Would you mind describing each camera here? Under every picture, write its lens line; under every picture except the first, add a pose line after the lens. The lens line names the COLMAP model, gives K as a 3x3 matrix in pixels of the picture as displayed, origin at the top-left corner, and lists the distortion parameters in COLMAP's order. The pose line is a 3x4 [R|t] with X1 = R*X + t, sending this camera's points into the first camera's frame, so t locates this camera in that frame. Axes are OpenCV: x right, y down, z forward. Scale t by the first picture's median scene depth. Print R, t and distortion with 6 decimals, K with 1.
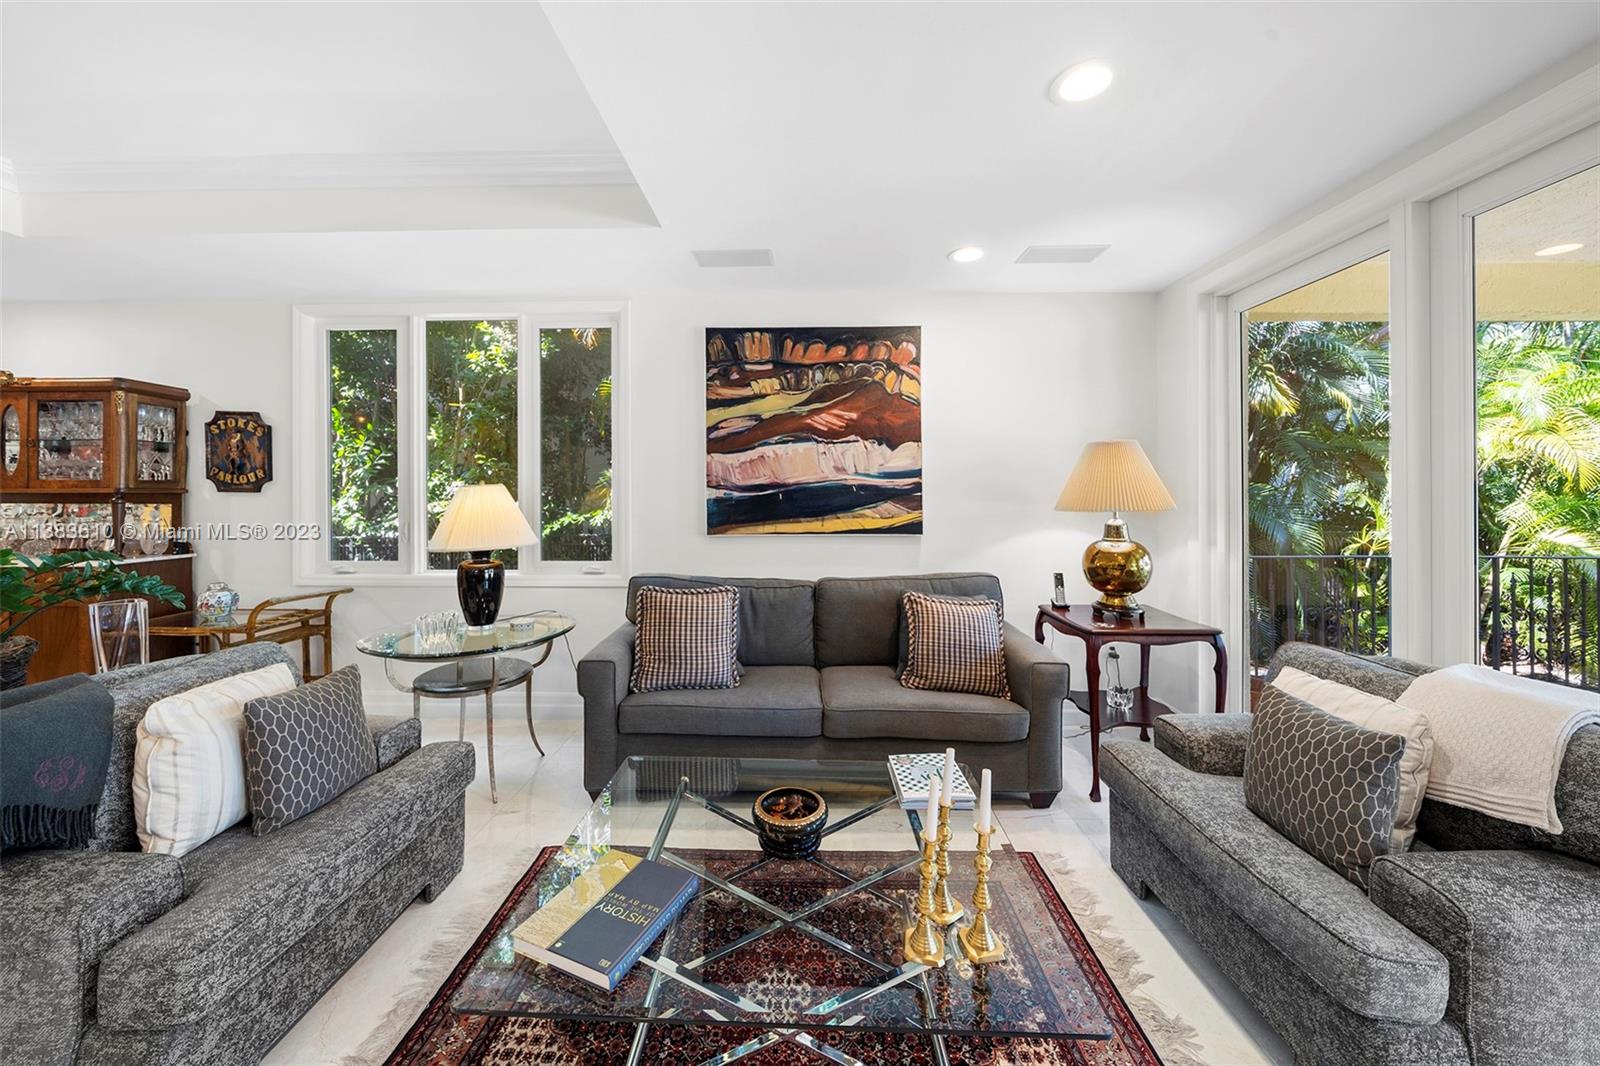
lens RADIAL K [[559.6, 0, 793.6], [0, 559.6, 493.7], [0, 0, 1]] dist [-0.003996, -0.000917]
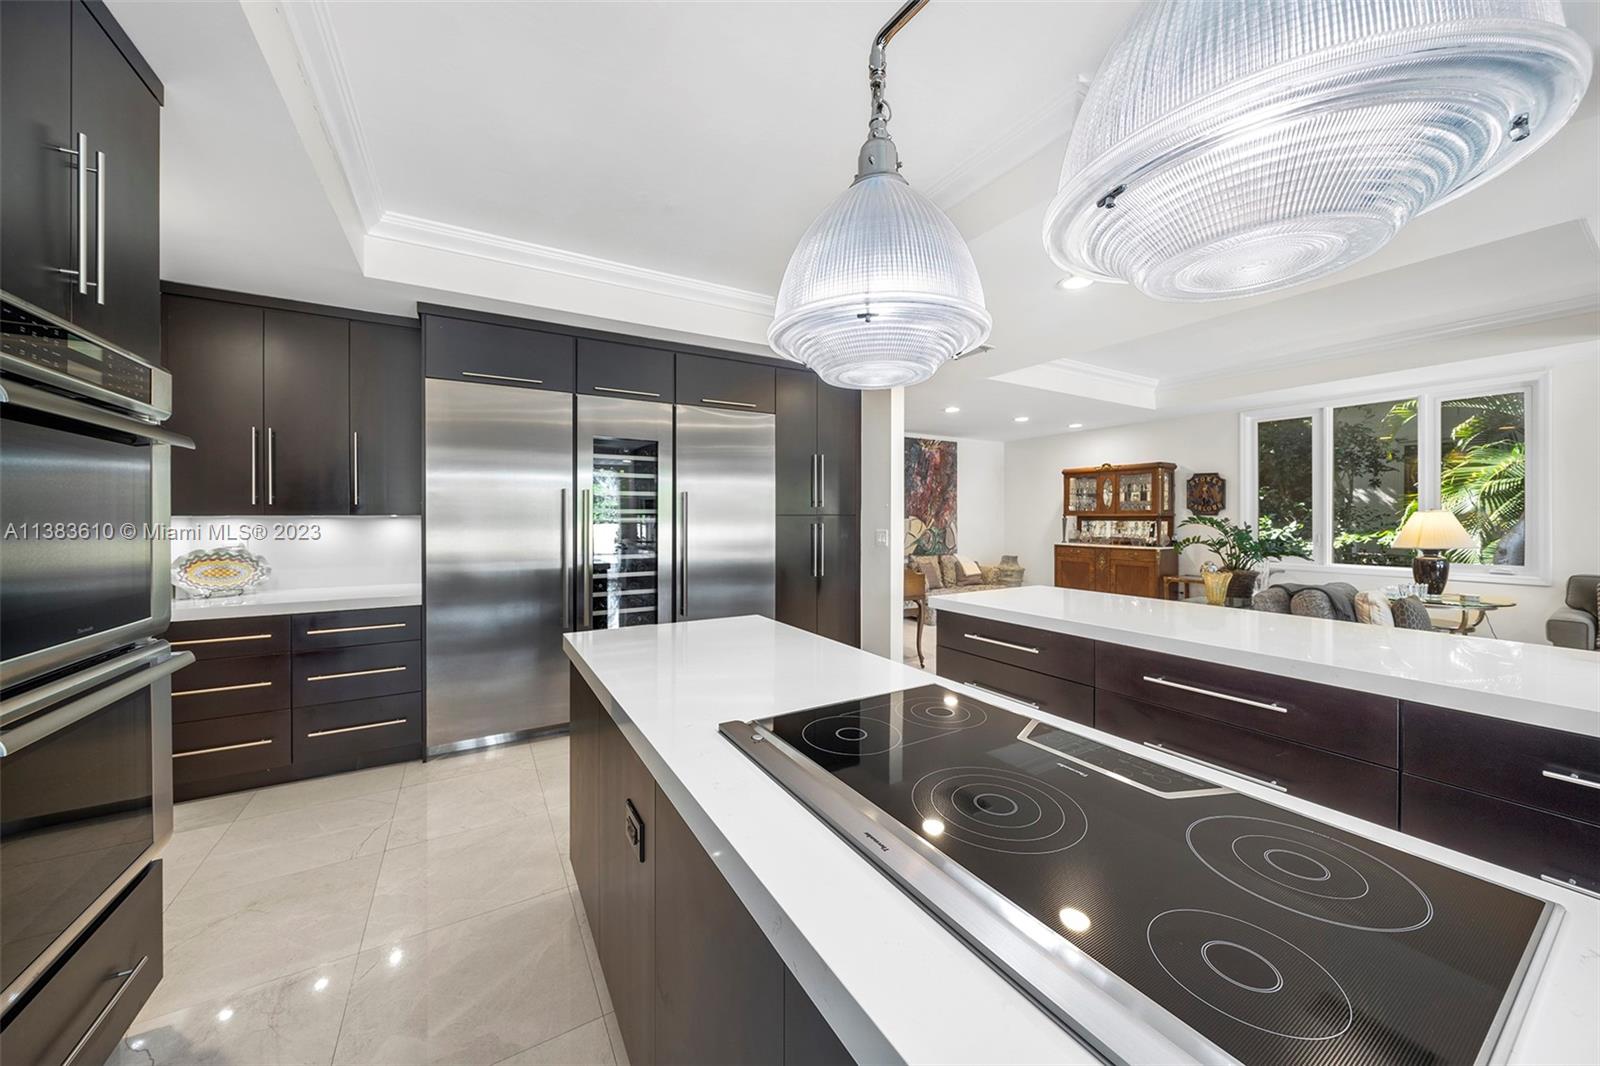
lens RADIAL K [[559.6, 0, 793.6], [0, 559.6, 516.4], [0, 0, 1]] dist [-0.003996, -0.000917]
pose [[0.531390, -0.000616, -0.847127, -0.133411], [0.002875, 0.999995, 0.001076, -0.005274], [0.847123, -0.003007, 0.531389, -1.268175]]
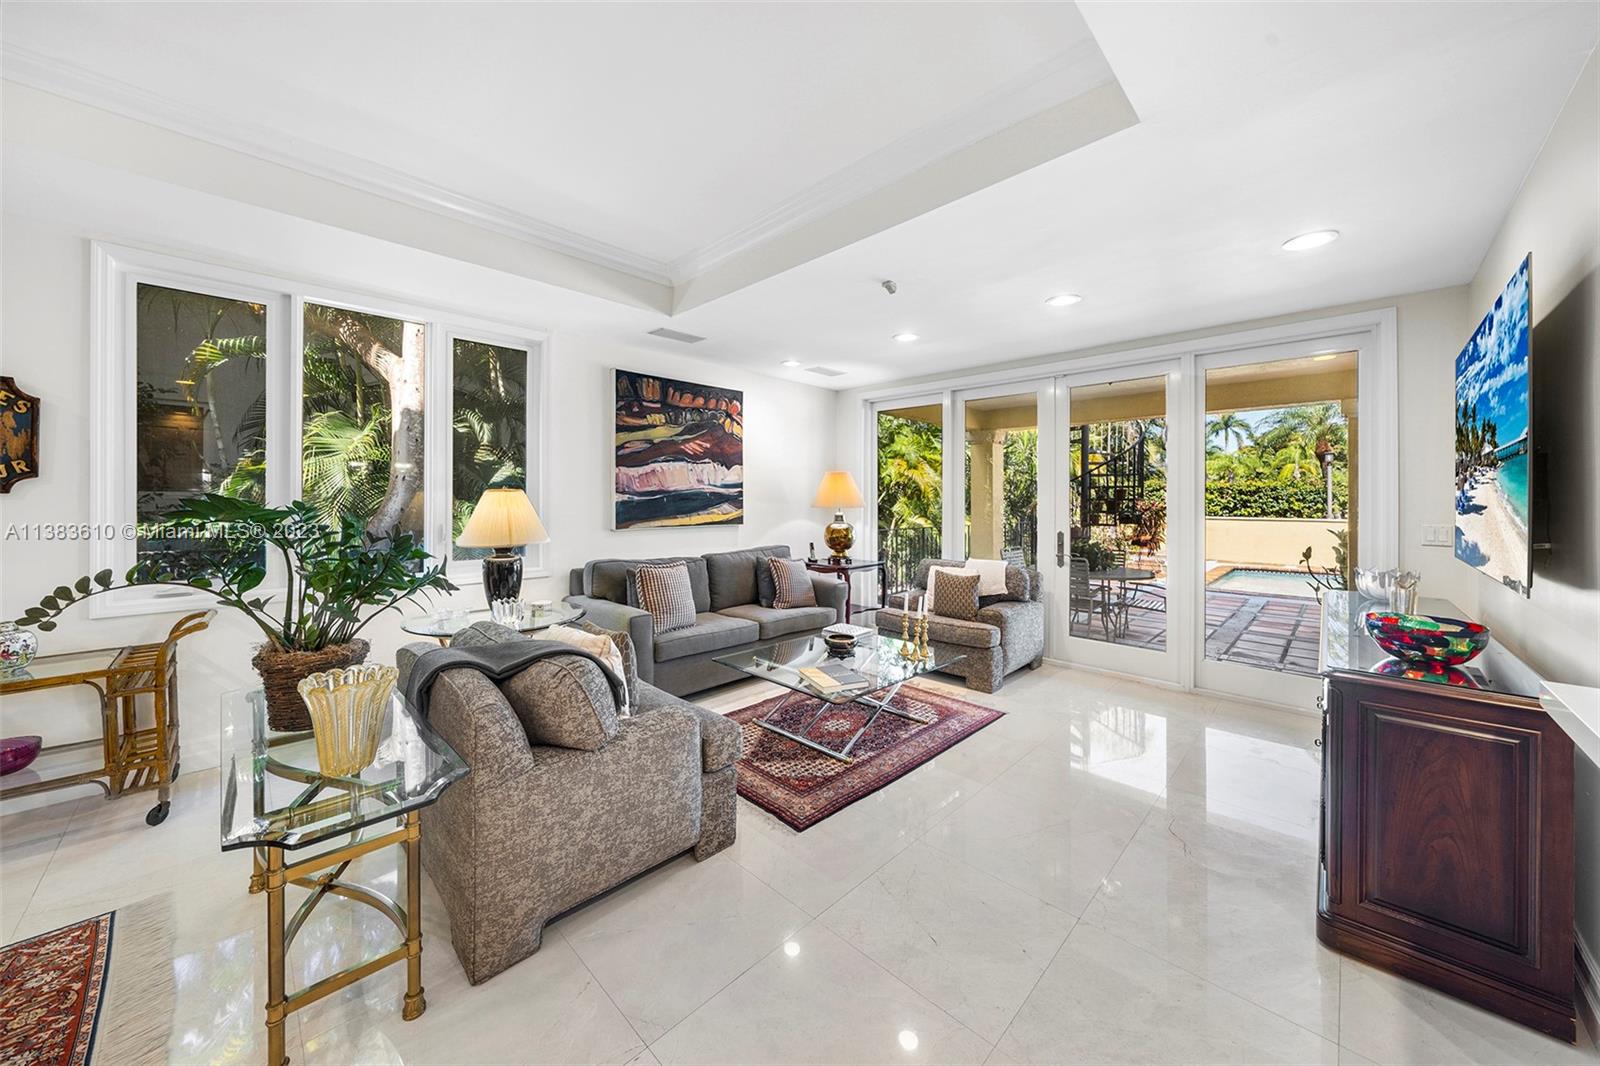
lens RADIAL K [[559.6, 0, 779.9], [0, 559.6, 500.8], [0, 0, 1]] dist [-0.003996, -0.000917]
pose [[0.699825, 0.000116, 0.714314, -0.820983], [-0.005101, 0.999975, 0.004836, -0.000838], [-0.714296, -0.007028, 0.699808, -0.177517]]
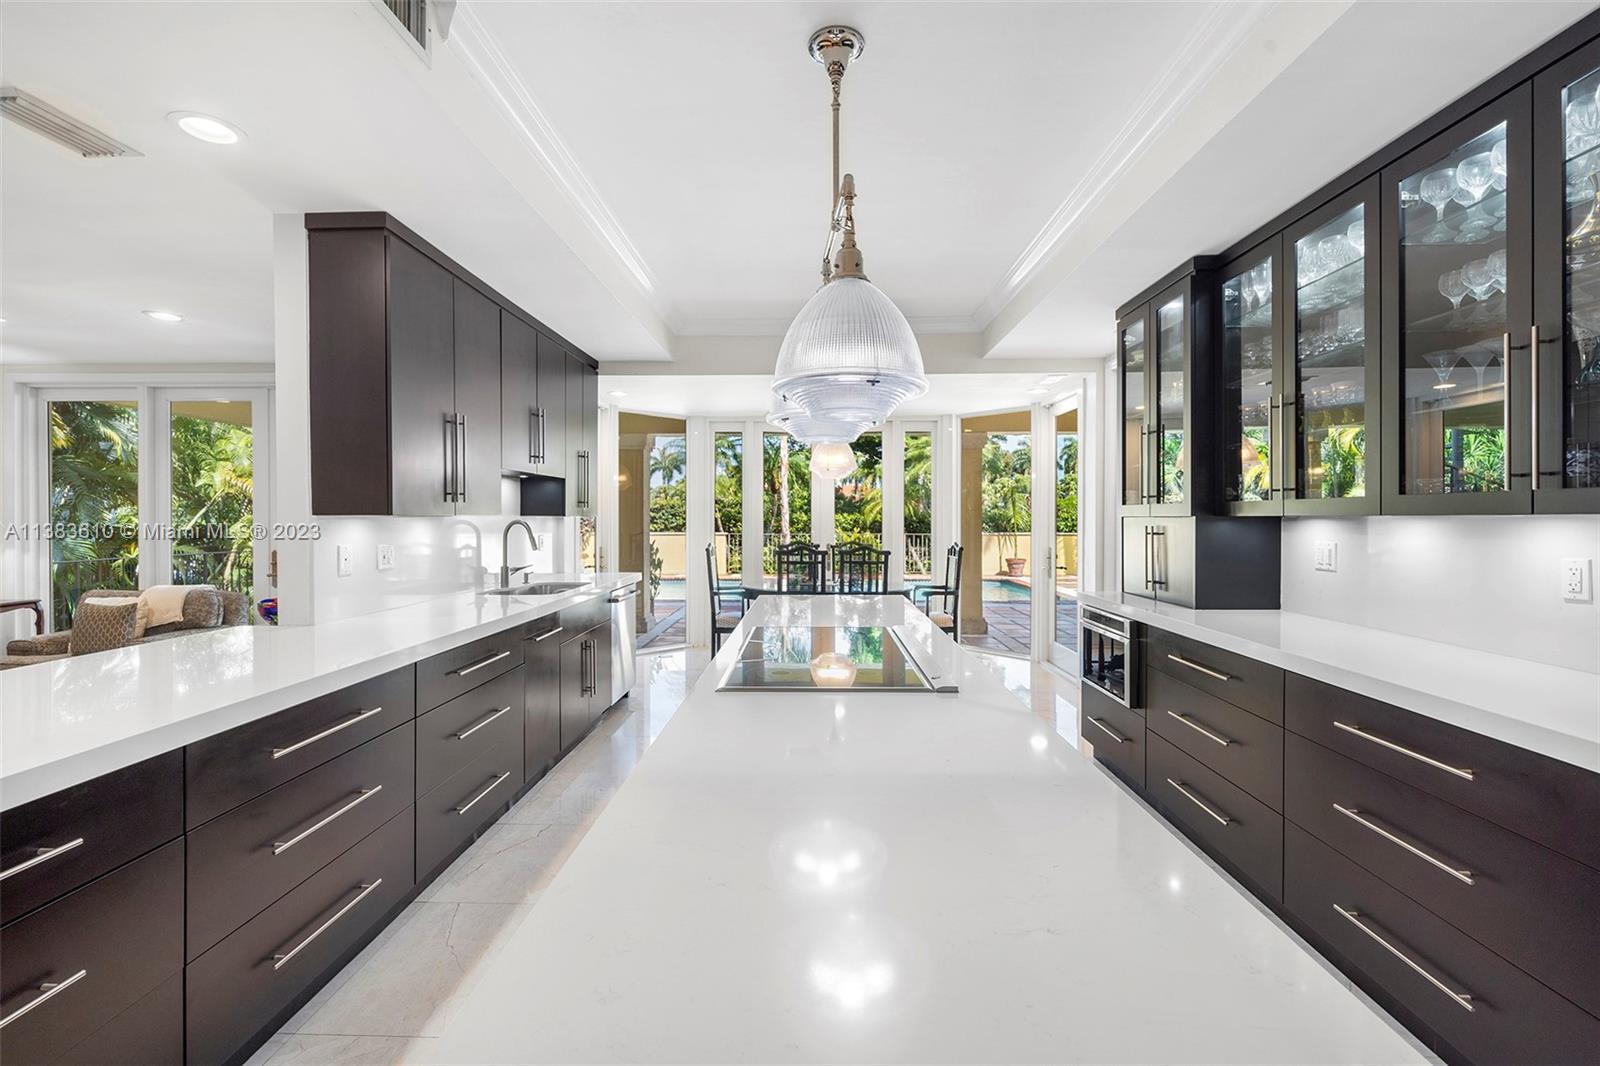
lens RADIAL K [[684.2, 0, 791.2], [0, 684.2, 523.6], [0, 0, 1]] dist [0.003138, -0.000056]
pose [[0.014623, -0.009518, 0.999848, -0.960051], [-0.002195, 0.999952, 0.009551, -0.003208], [-0.999891, -0.002334, 0.014601, -0.976227]]
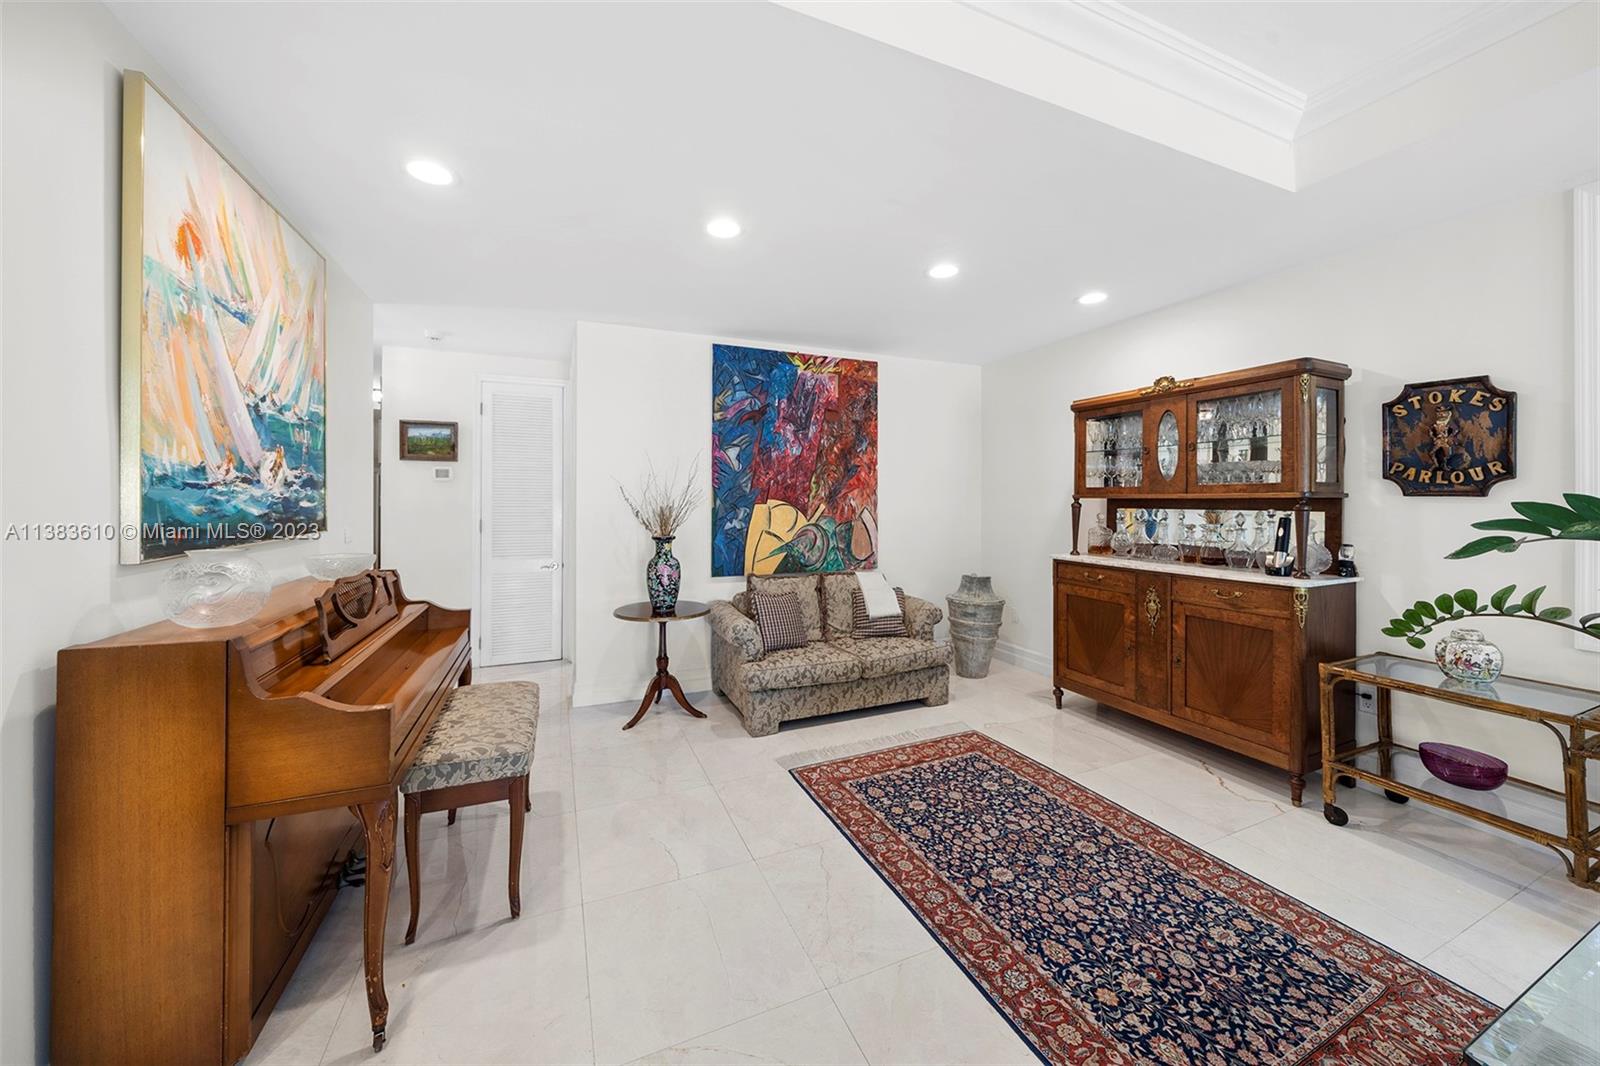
lens RADIAL K [[559.6, 0, 796.2], [0, 559.6, 500.8], [0, 0, 1]] dist [-0.003996, -0.000917]
pose [[0.415533, -0.000861, -0.909578, -0.736362], [0.002371, 0.999997, 0.000136, 0.000926], [0.909575, -0.002214, 0.415534, -0.025132]]
